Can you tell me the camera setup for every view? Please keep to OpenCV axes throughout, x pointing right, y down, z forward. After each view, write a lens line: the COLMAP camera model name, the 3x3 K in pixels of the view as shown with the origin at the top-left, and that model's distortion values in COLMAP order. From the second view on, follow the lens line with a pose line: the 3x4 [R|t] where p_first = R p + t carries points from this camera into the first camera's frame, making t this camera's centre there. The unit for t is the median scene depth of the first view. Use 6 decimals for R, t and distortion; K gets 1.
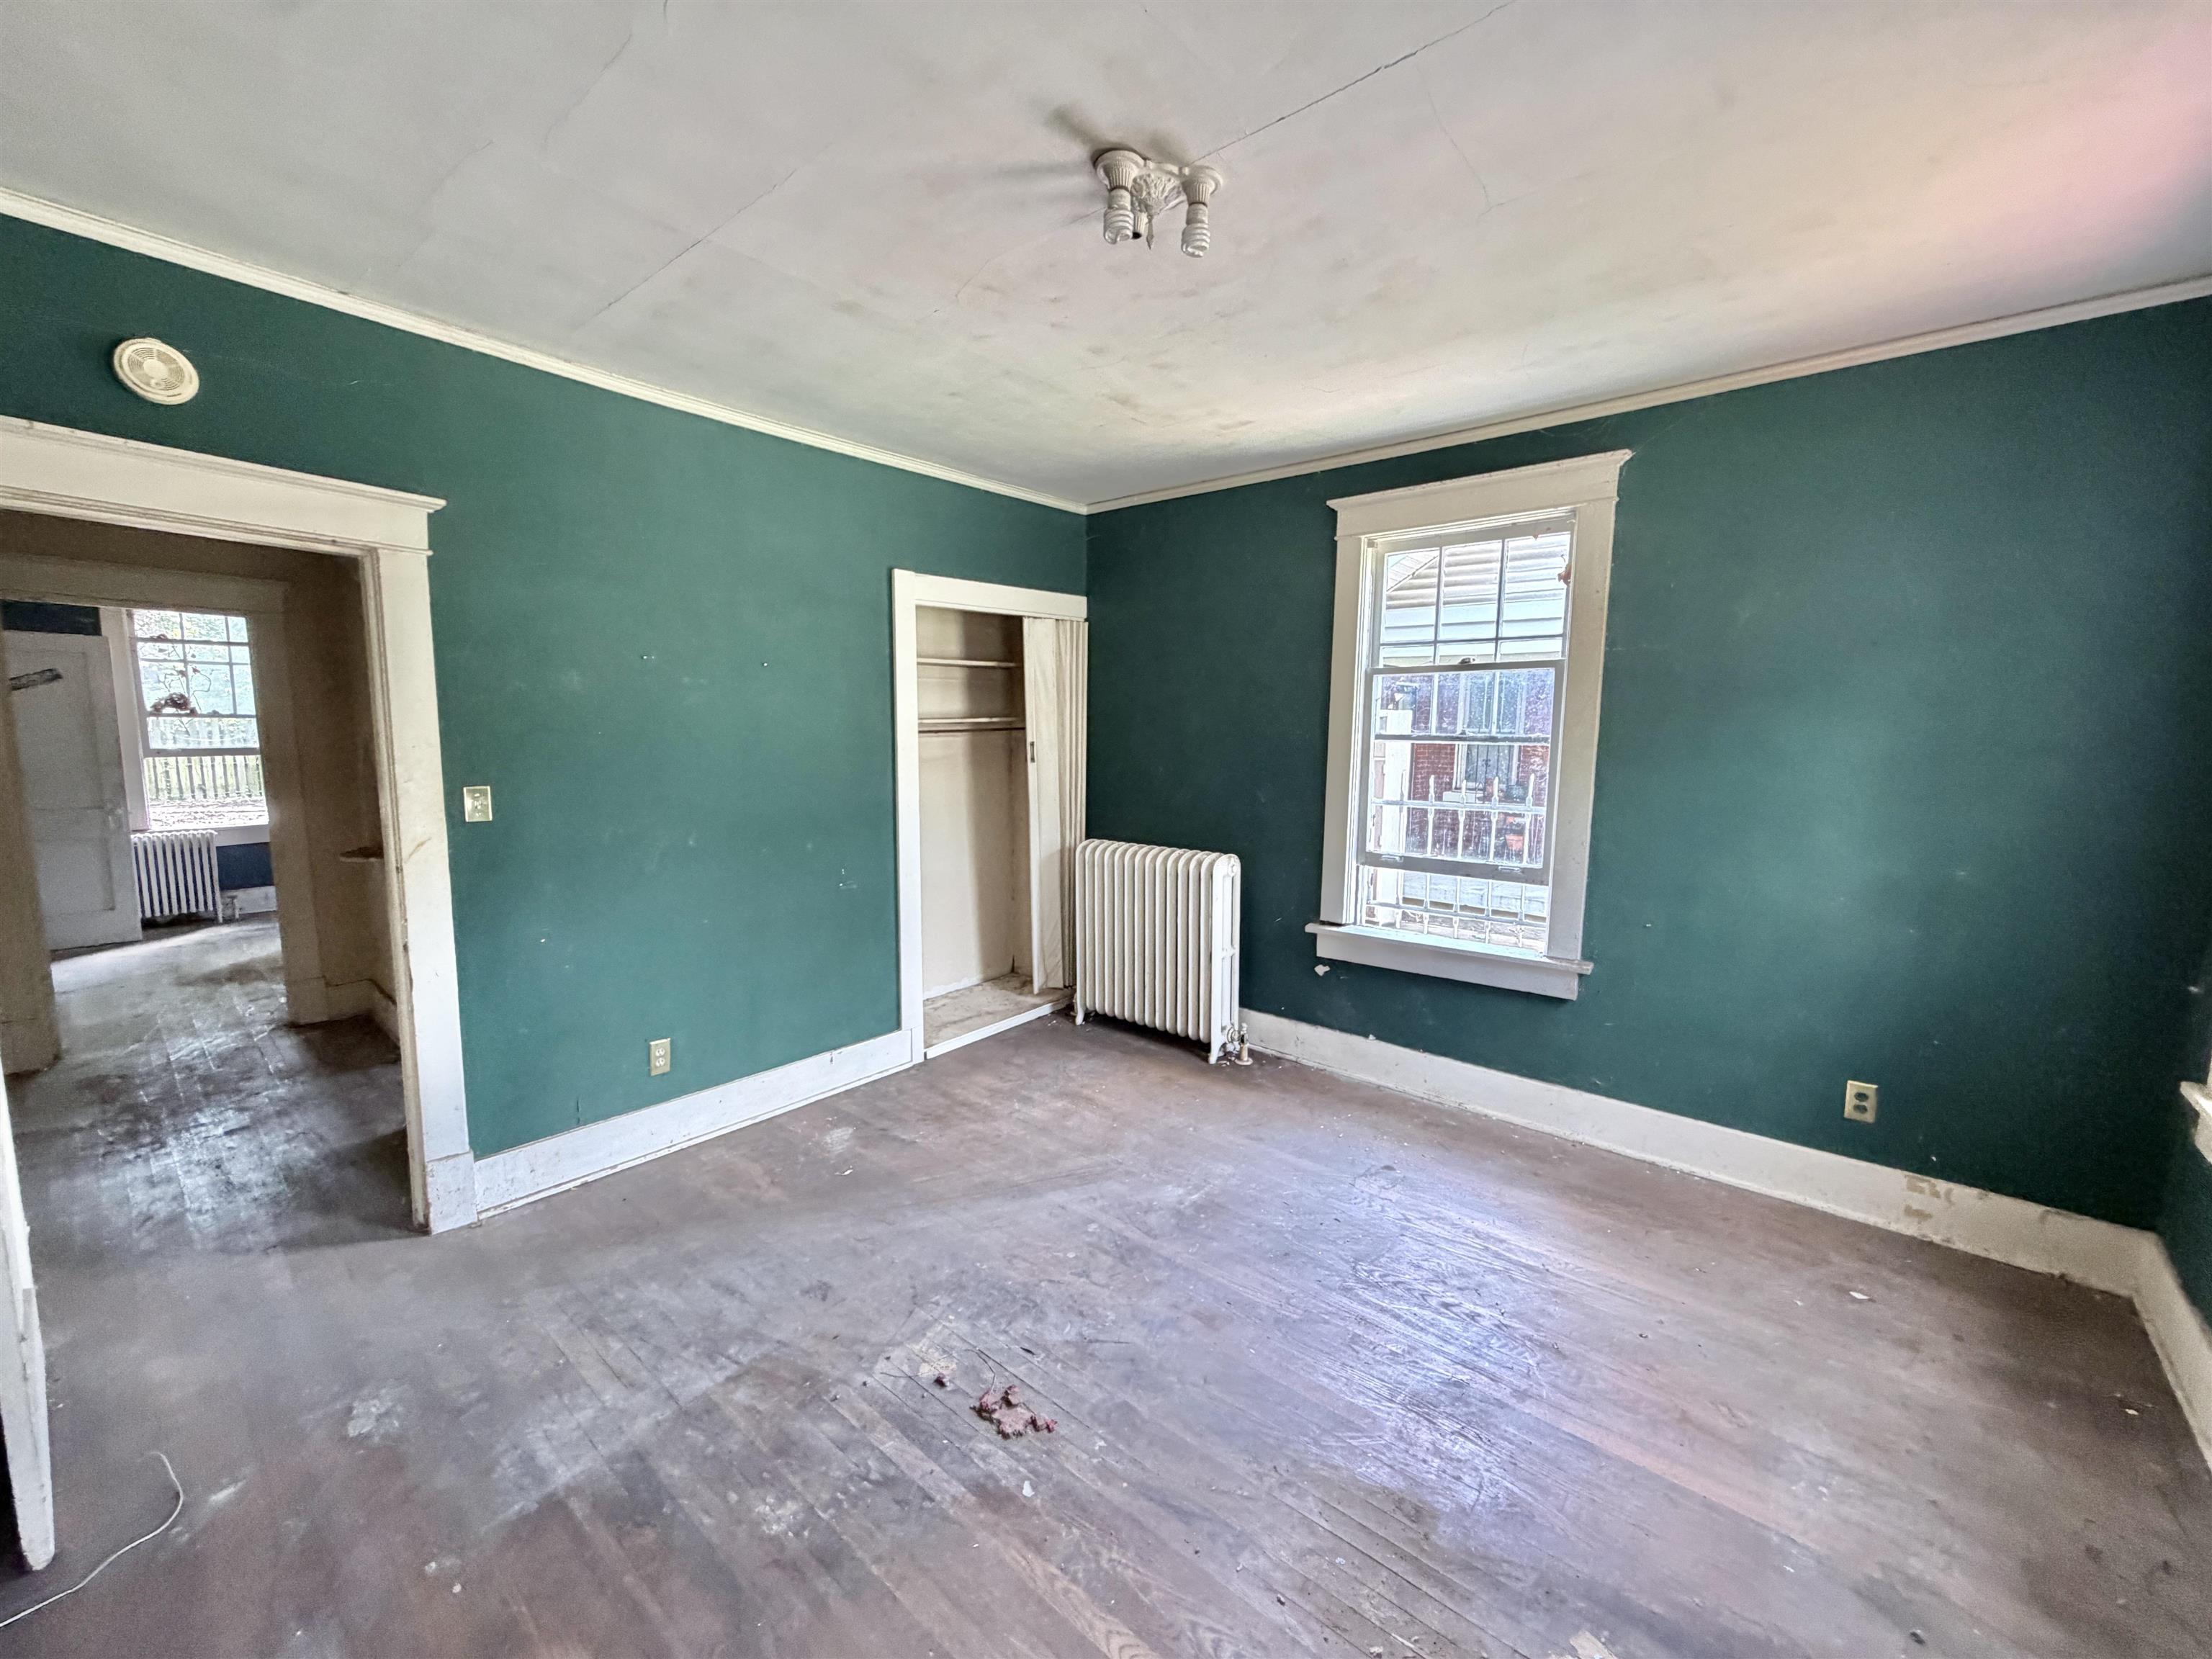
lens RADIAL K [[882.9, 0, 1098.3], [0, 882.9, 828.4], [0, 0, 1]] dist [-0.000842, 0.000117]
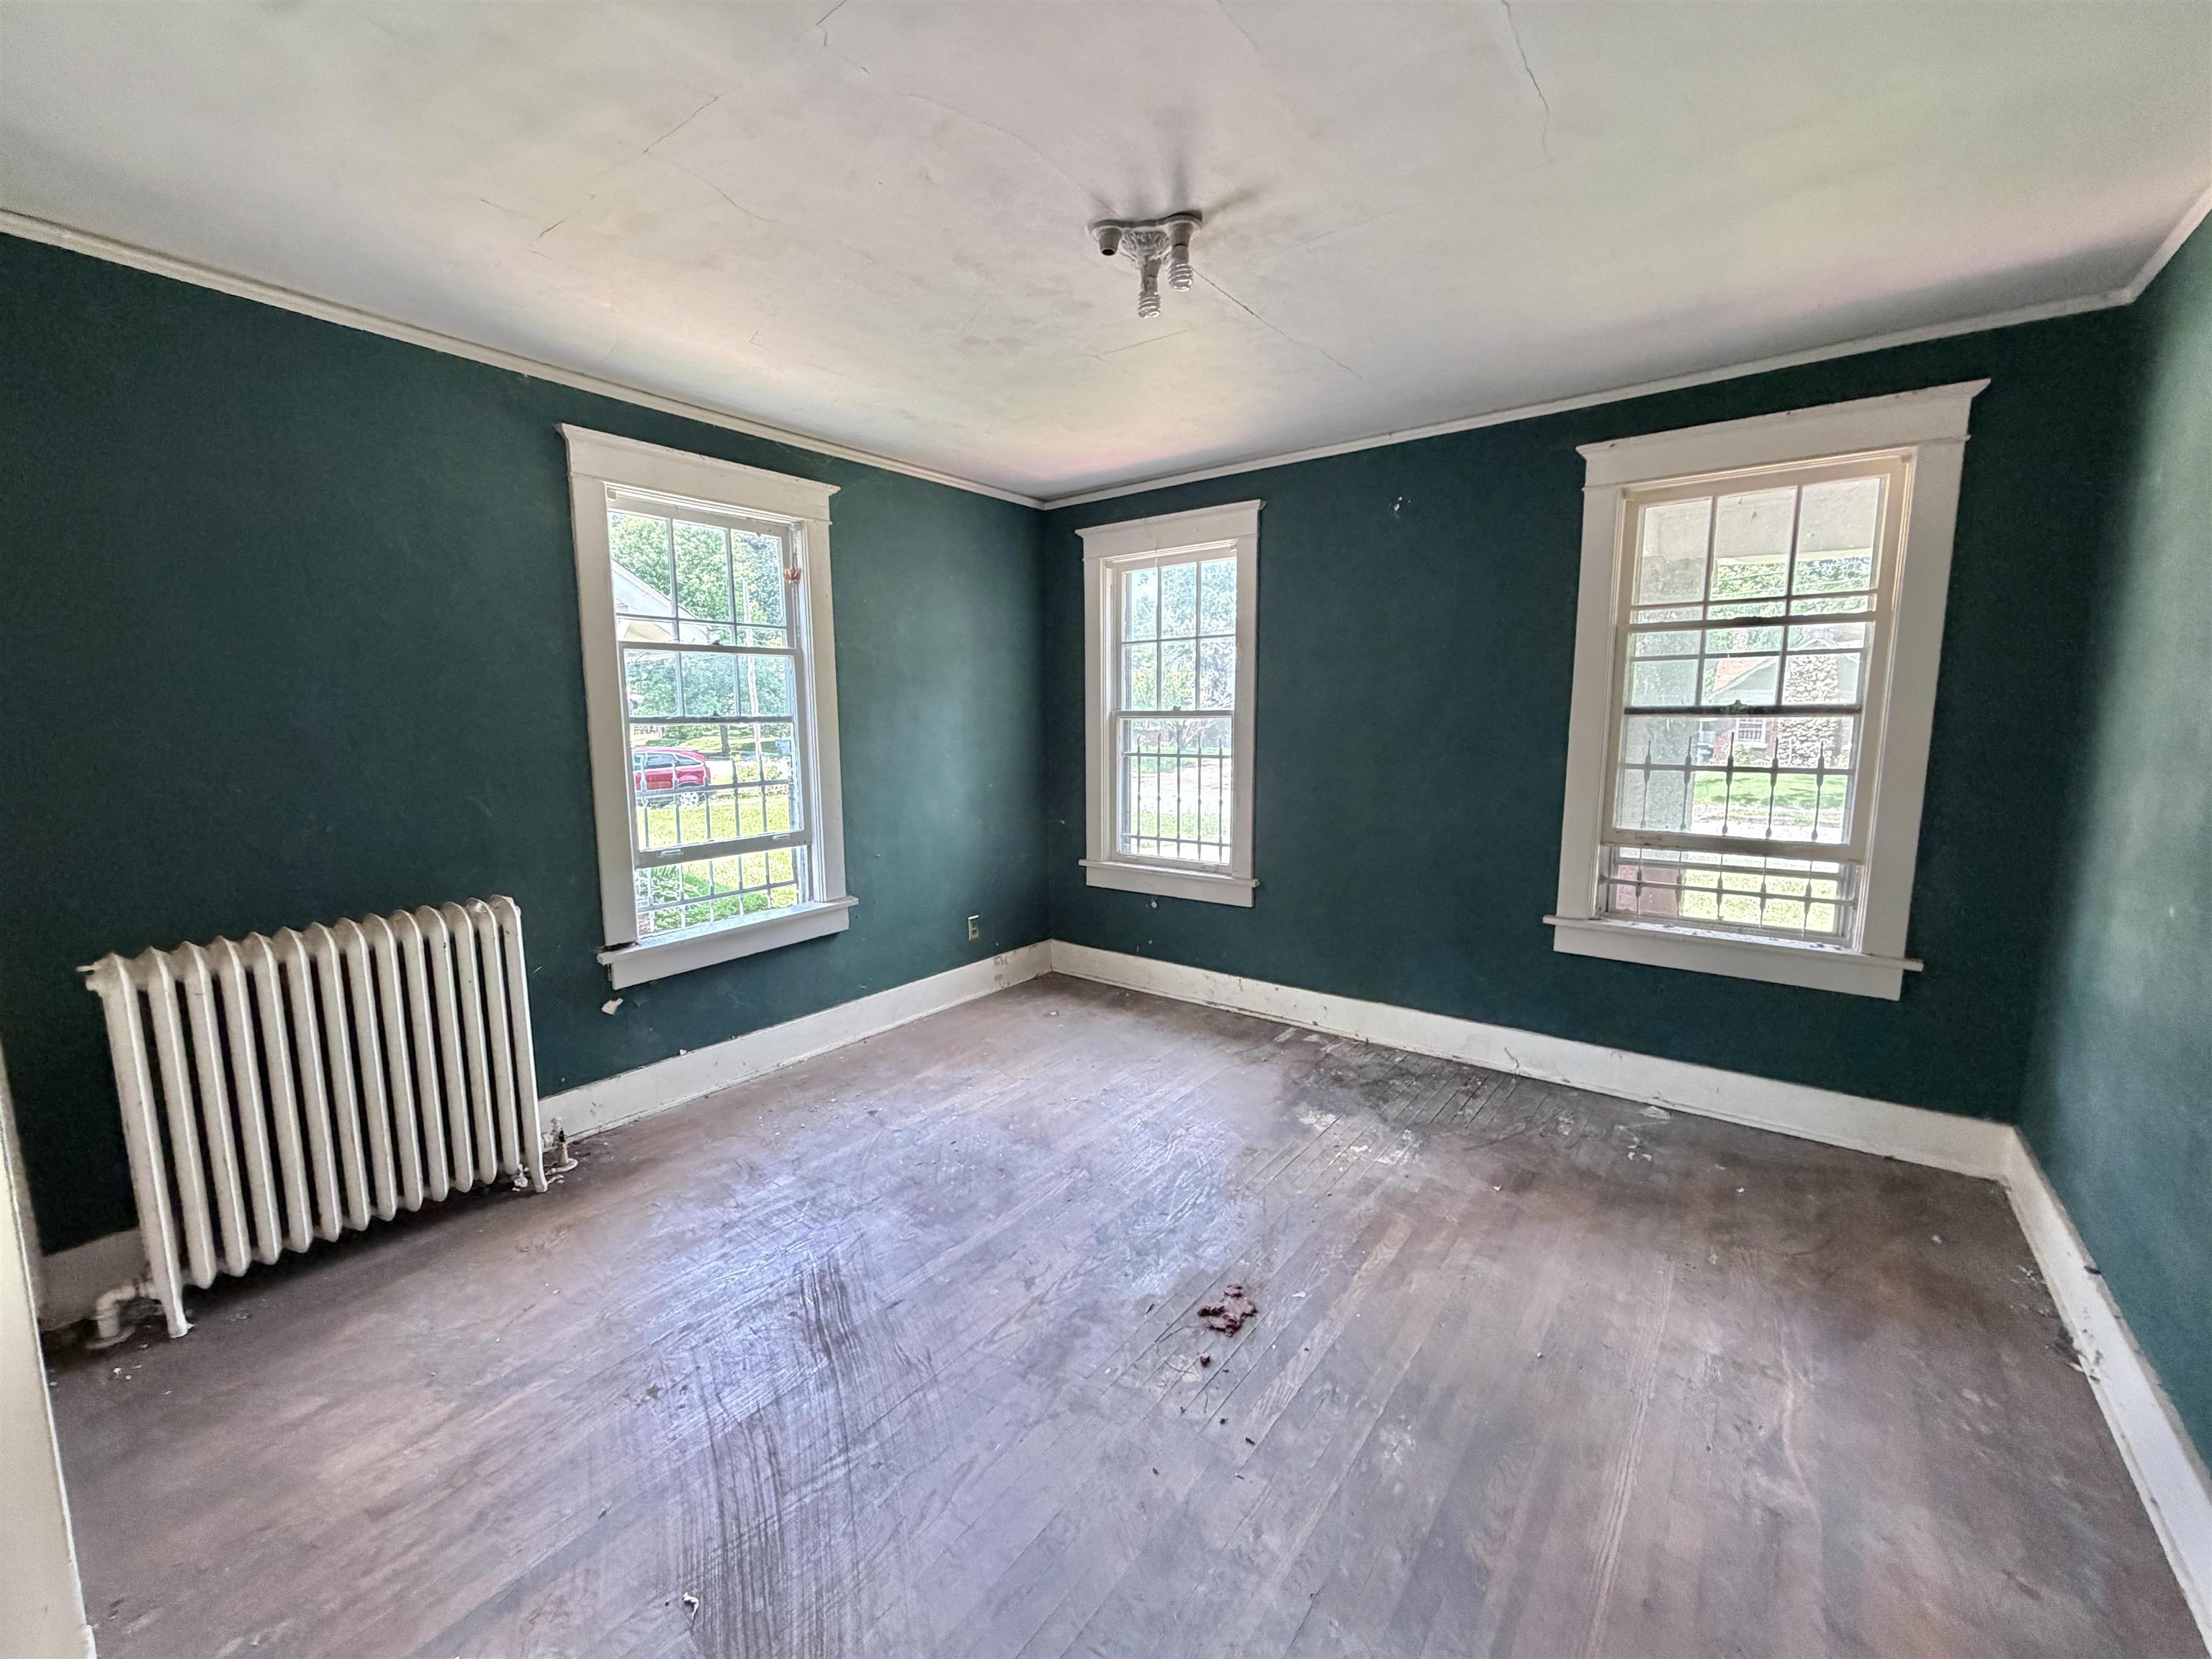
lens RADIAL K [[882.9, 0, 1096.9], [0, 882.9, 828.9], [0, 0, 1]] dist [-0.000842, 0.000117]
pose [[-0.051171, -0.136642, 0.989298, -0.680894], [0.127874, 0.981545, 0.142186, -0.073950], [-0.990469, 0.133781, -0.032754, 0.682626]]
